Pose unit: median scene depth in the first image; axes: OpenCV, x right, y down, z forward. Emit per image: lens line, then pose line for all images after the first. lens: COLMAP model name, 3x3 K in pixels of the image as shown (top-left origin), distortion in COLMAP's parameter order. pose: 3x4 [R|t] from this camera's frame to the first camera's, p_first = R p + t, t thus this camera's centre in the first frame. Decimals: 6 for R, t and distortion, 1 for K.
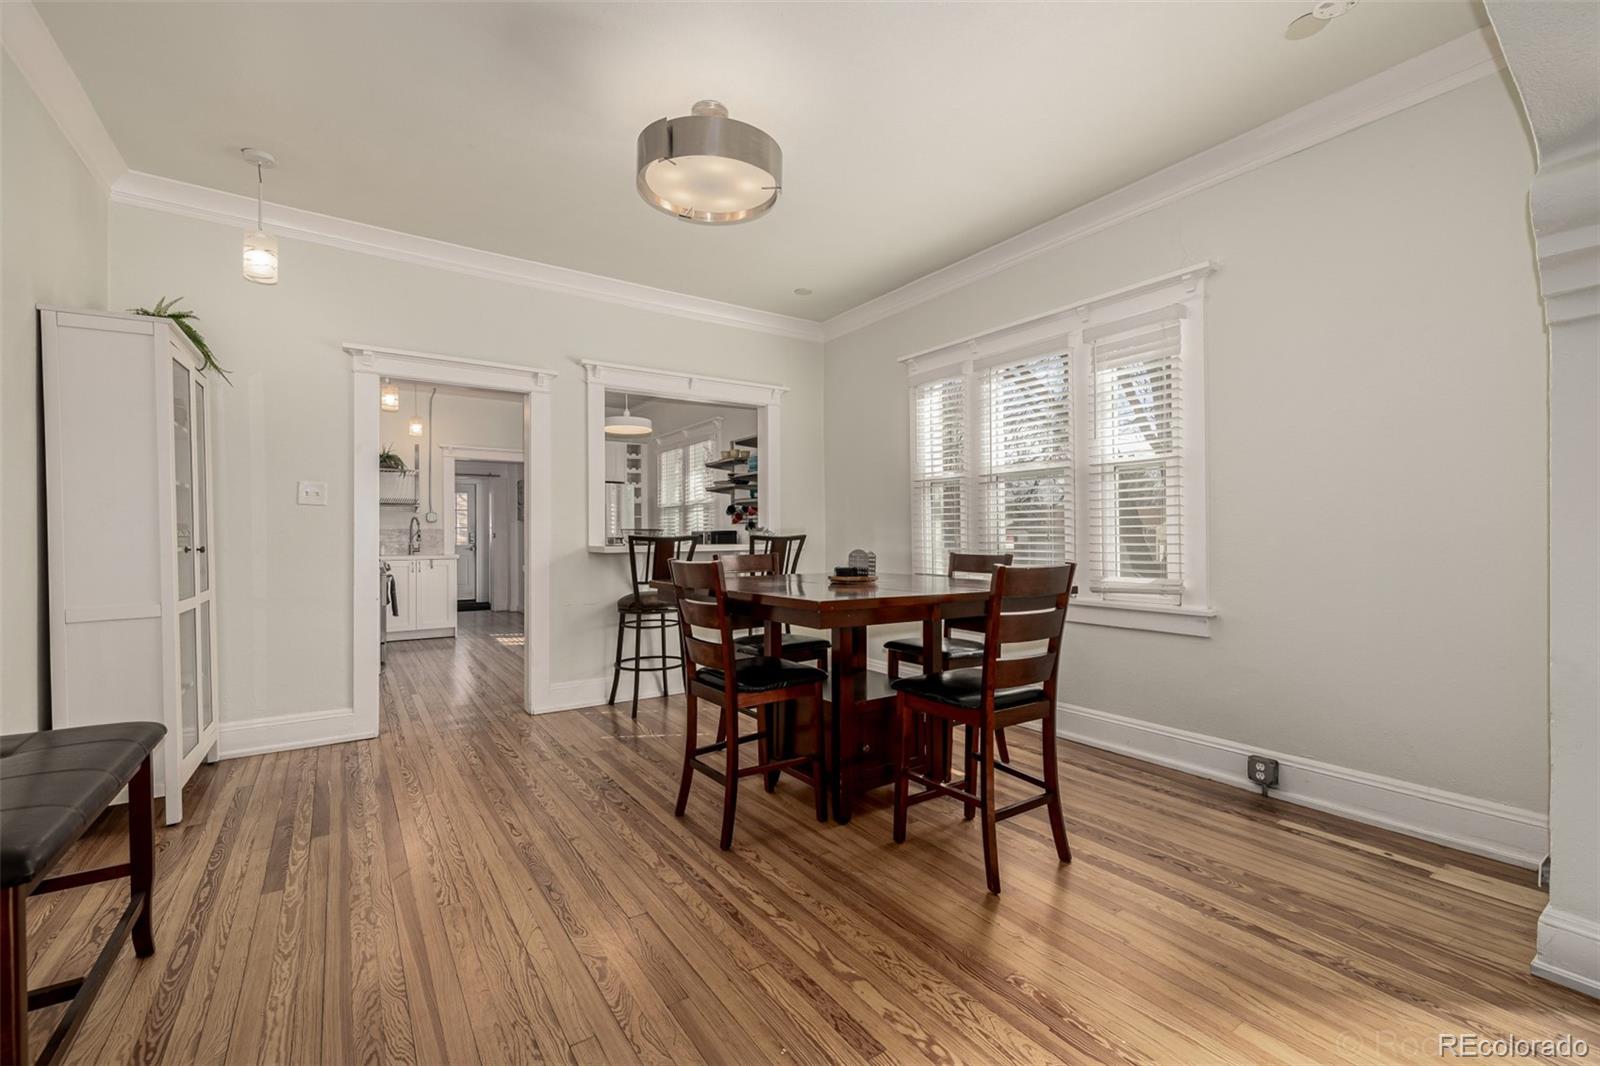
lens RADIAL K [[679.1, 0, 790.2], [0, 679.1, 535.7], [0, 0, 1]] dist [0.000415, 0.000150]
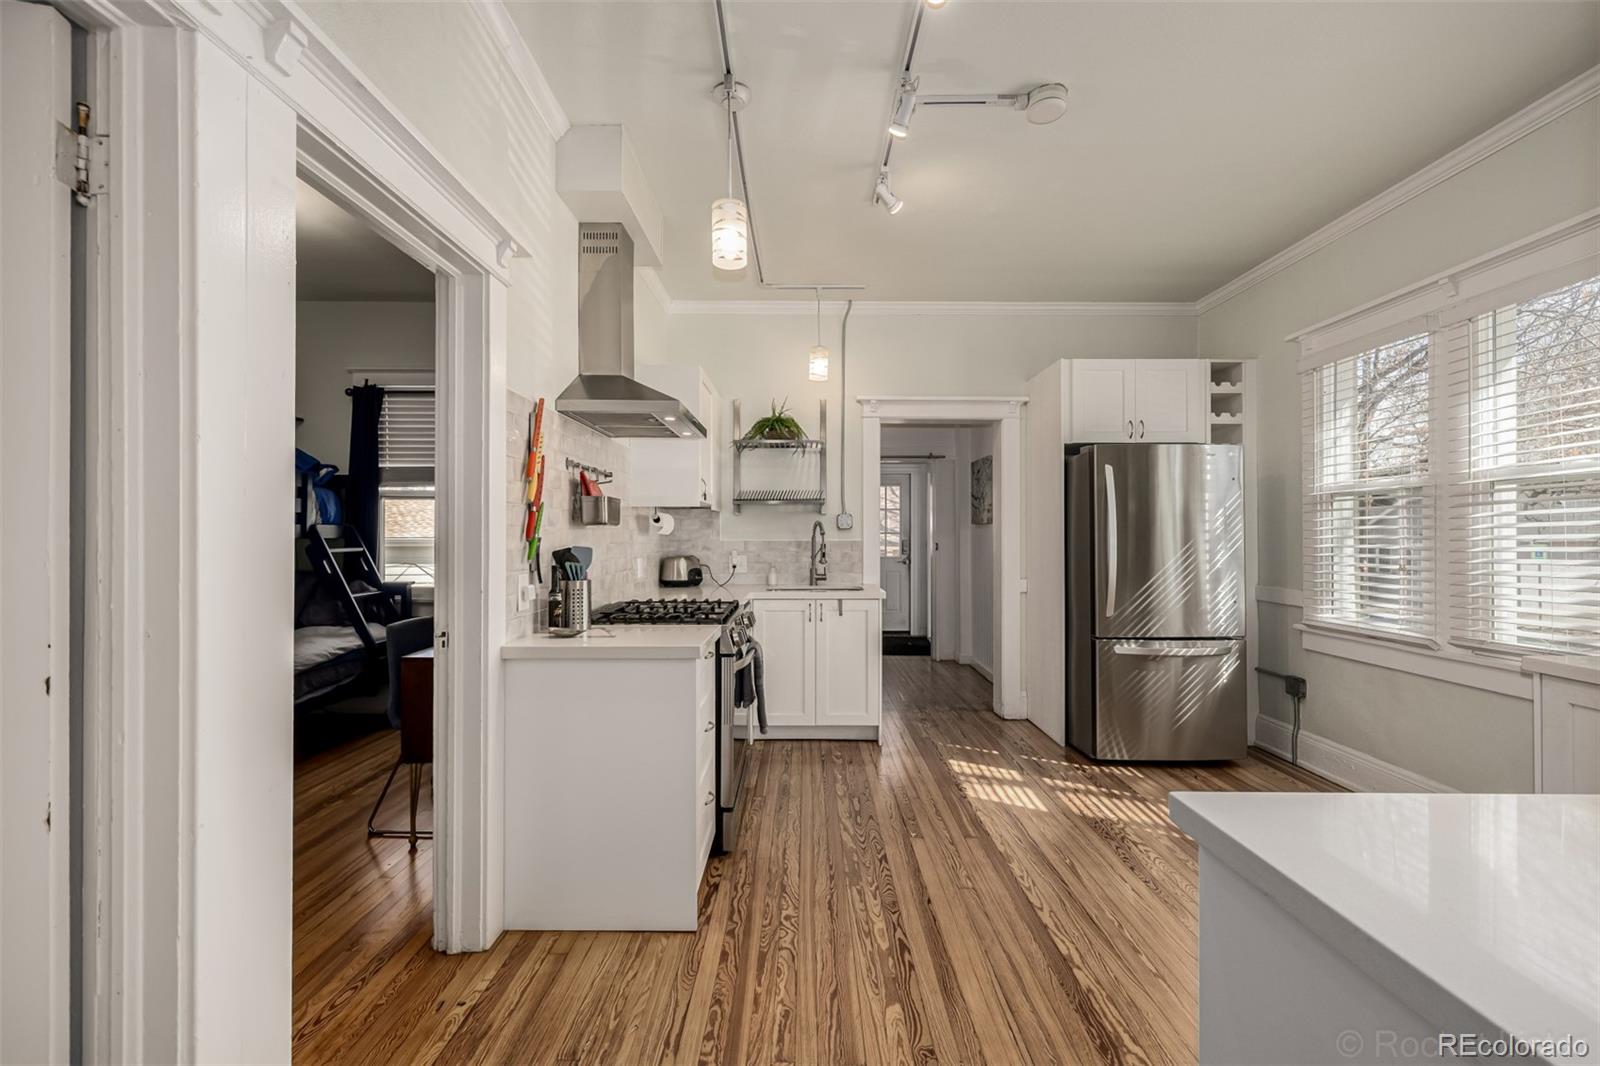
lens RADIAL K [[677.8, 0, 819.8], [0, 677.8, 532.6], [0, 0, 1]] dist [-0.001936, -0.000024]
pose [[0.846821, 0.003793, -0.531865, -0.426209], [-0.003719, 0.999992, 0.001210, -0.033033], [0.531865, 0.000954, 0.846828, 0.894201]]
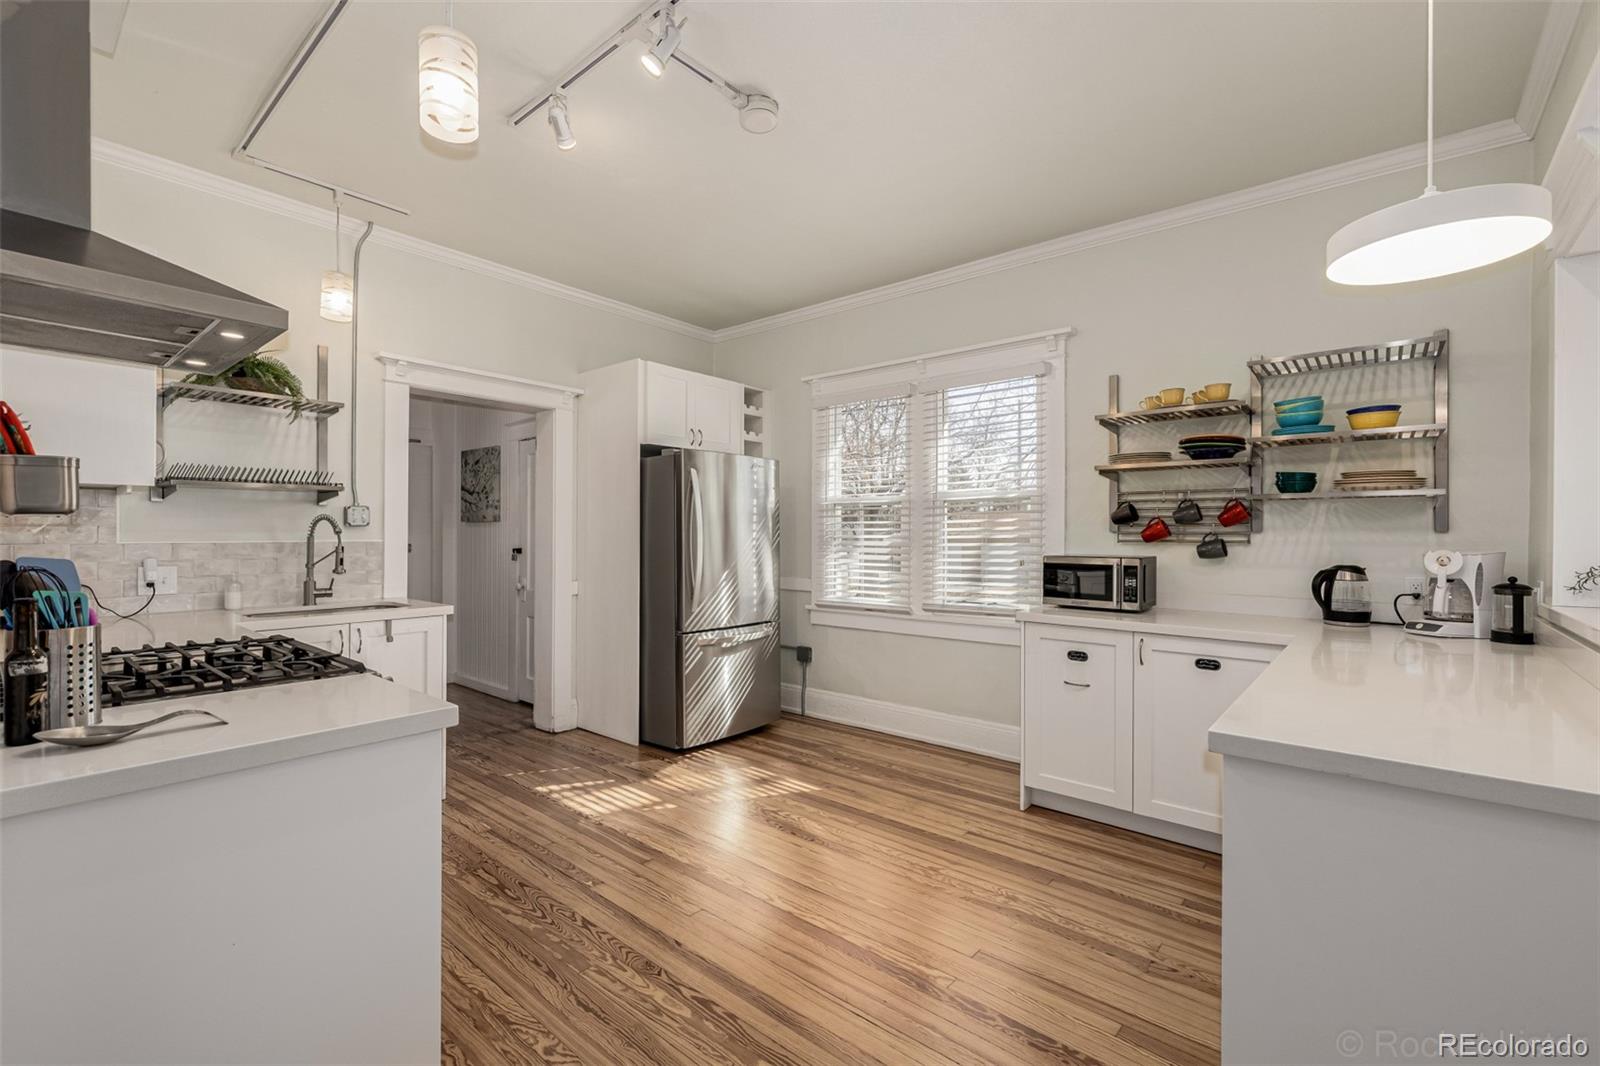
lens RADIAL K [[668.5, 0, 796.4], [0, 668.5, 533.7], [0, 0, 1]] dist [-0.001001, 0.000104]
pose [[0.955326, 0.007981, 0.295447, -0.697676], [-0.008091, 0.999967, -0.000850, -0.032110], [-0.295444, -0.001578, 0.955359, 0.916673]]
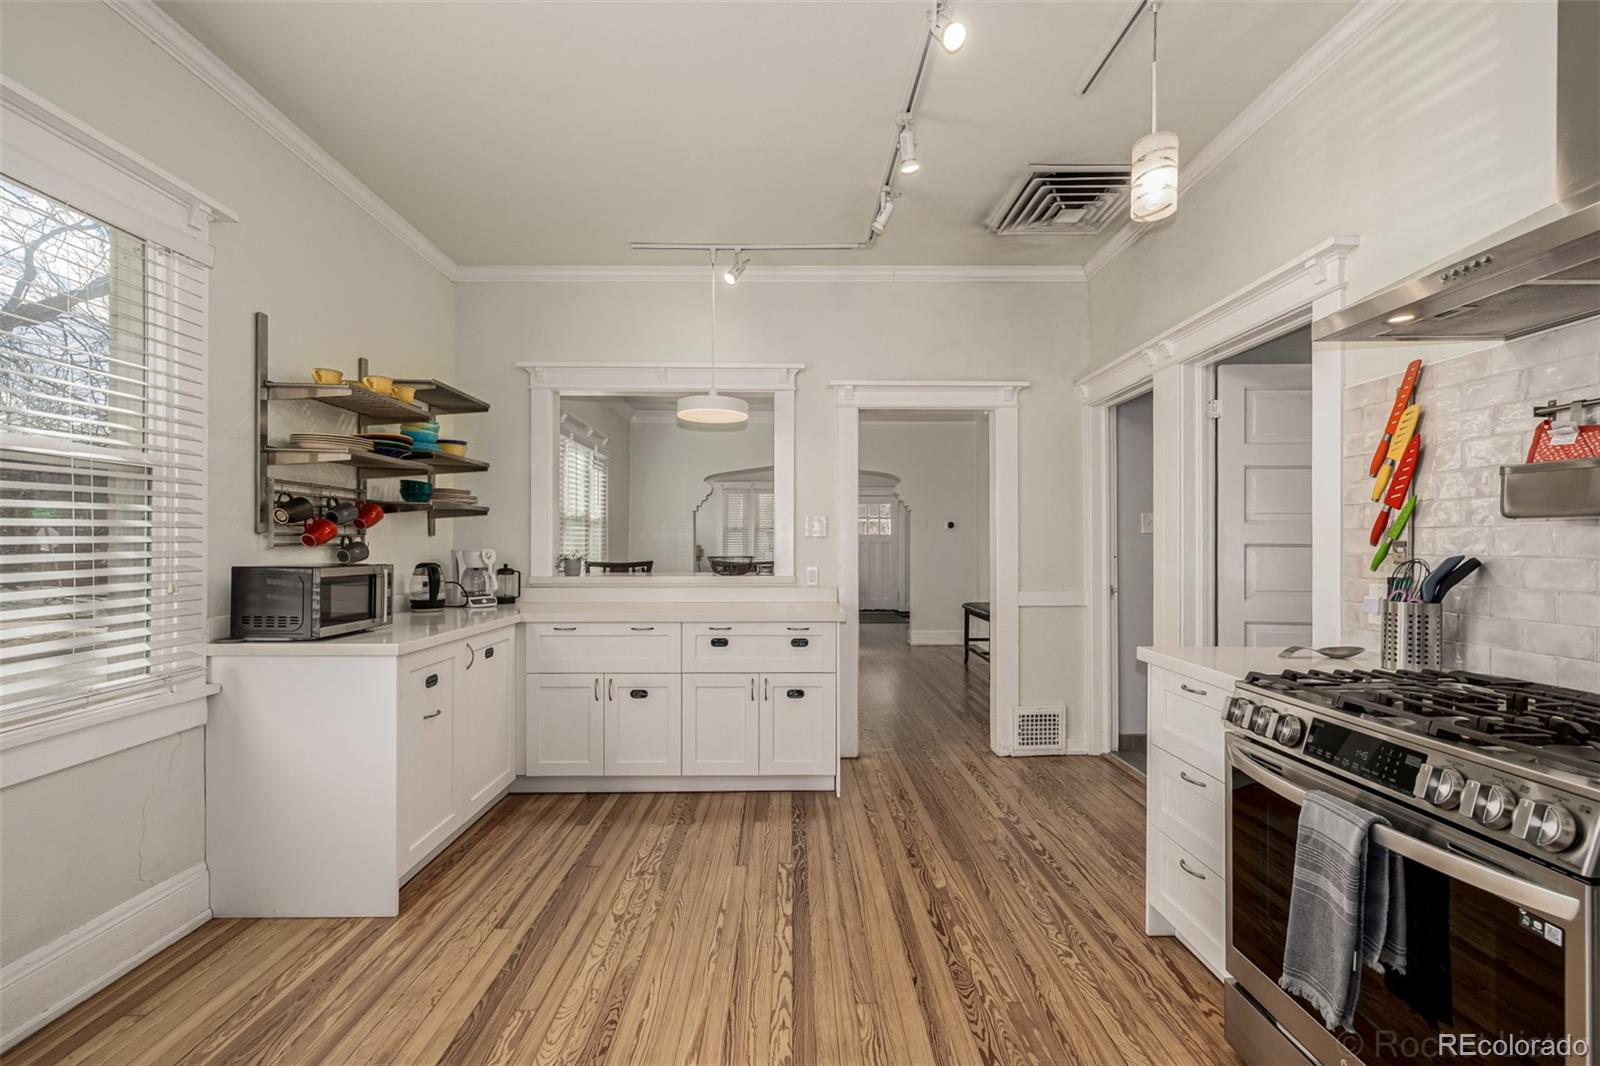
lens RADIAL K [[675.1, 0, 837.9], [0, 675.1, 541.1], [0, 0, 1]] dist [-0.000820, 0.000031]
pose [[-0.871338, 0.004862, 0.490659, -0.808887], [0.003392, 0.999987, -0.003884, -0.026952], [-0.490671, -0.001720, -0.871343, 1.799569]]
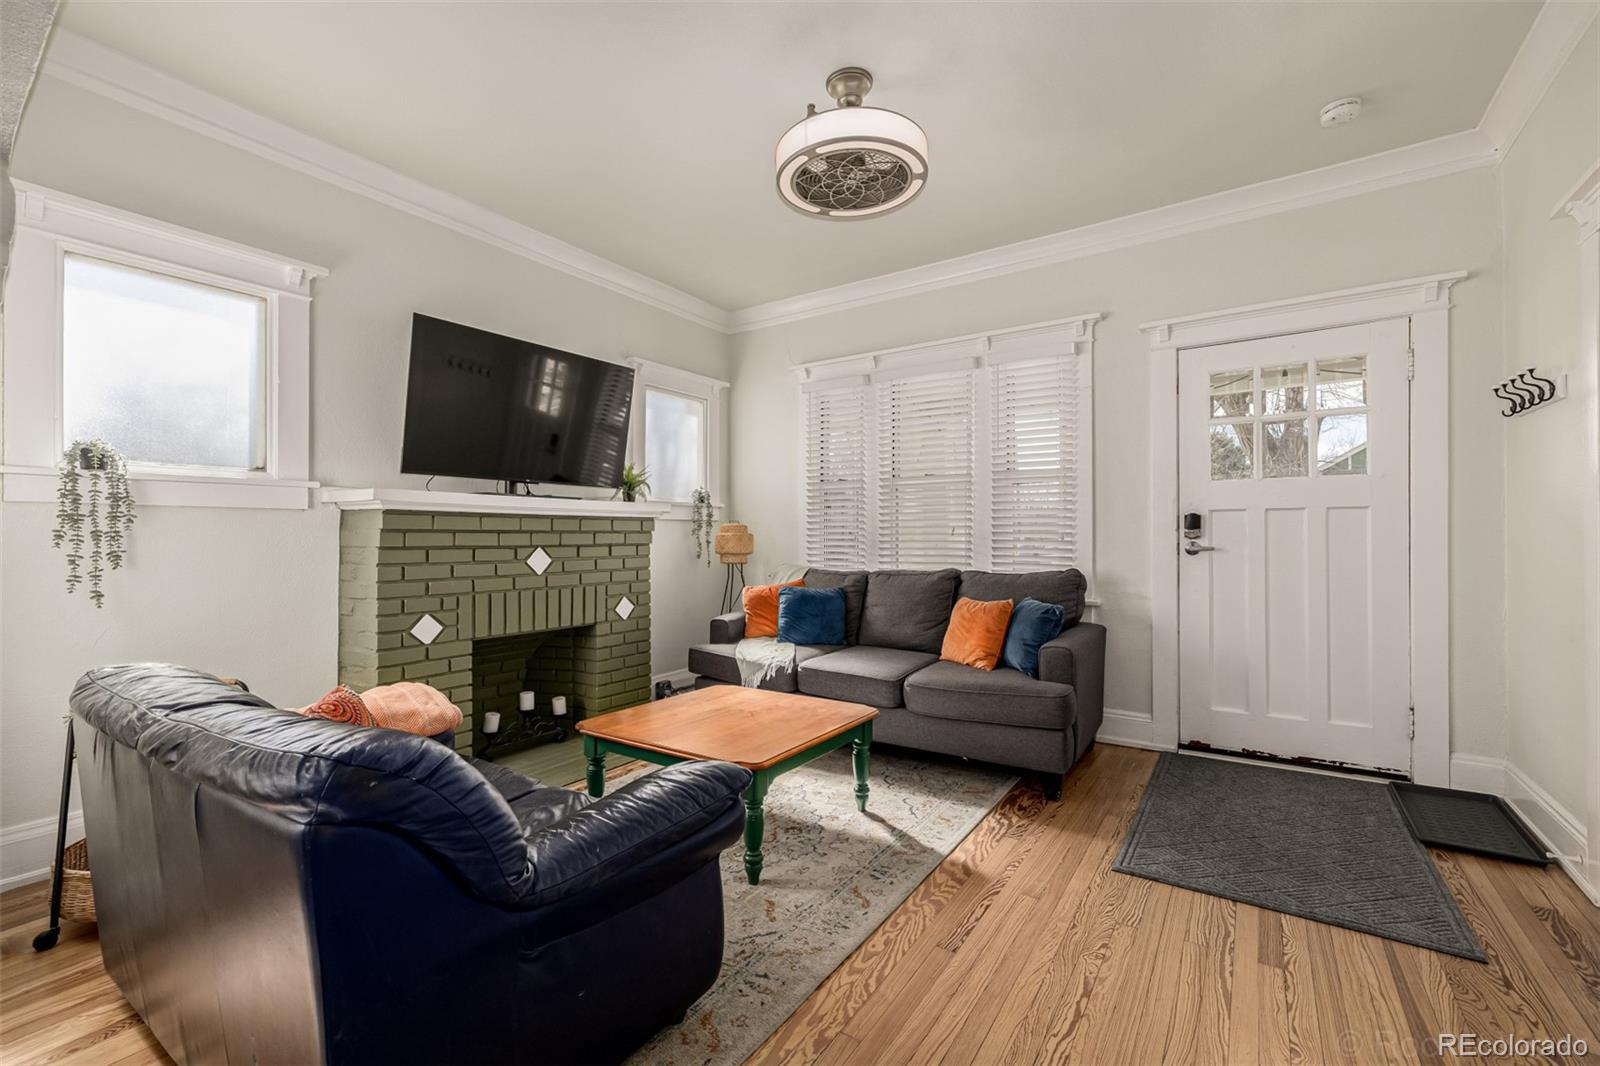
lens RADIAL K [[679.1, 0, 790.2], [0, 679.1, 535.7], [0, 0, 1]] dist [0.000415, 0.000150]
pose [[-0.373731, 0.005794, 0.927519, -0.061809], [0.006340, 0.999973, -0.003692, -0.002619], [-0.927516, 0.004501, -0.373757, 0.079324]]
